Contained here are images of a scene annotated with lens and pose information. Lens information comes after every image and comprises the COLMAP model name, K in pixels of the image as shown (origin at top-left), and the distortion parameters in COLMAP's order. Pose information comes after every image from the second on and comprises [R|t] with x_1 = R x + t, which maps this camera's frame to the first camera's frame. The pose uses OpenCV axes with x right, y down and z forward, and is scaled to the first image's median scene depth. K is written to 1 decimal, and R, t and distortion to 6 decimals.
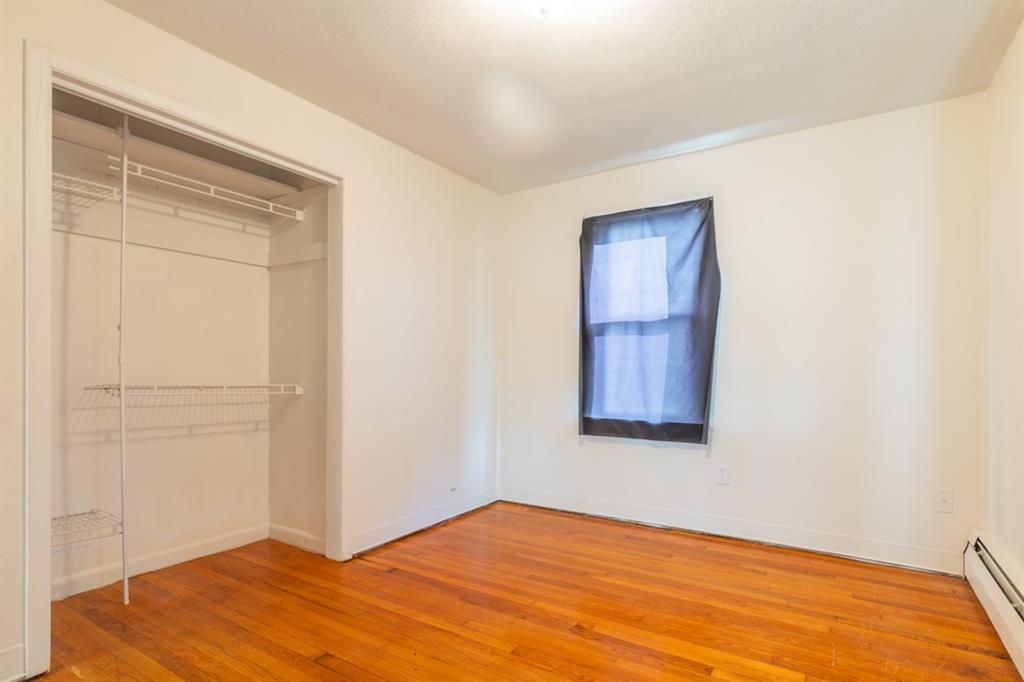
lens RADIAL K [[493.4, 0, 512.7], [0, 493.4, 370.2], [0, 0, 1]] dist [0.002513, 0.000301]
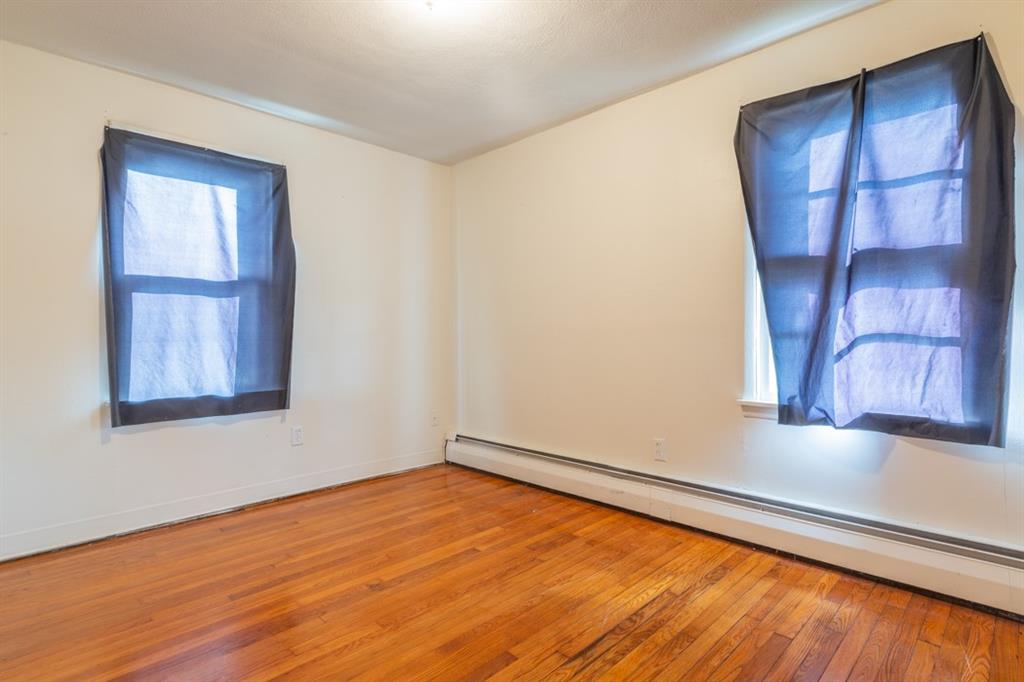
lens RADIAL K [[519.6, 0, 512.0], [0, 519.6, 341.0], [0, 0, 1]] dist [-0.000122, 0.000152]
pose [[0.233063, -0.013113, 0.972373, -0.530475], [0.006465, 0.999908, 0.011935, -0.000093], [-0.972440, 0.003505, 0.233126, 0.294100]]
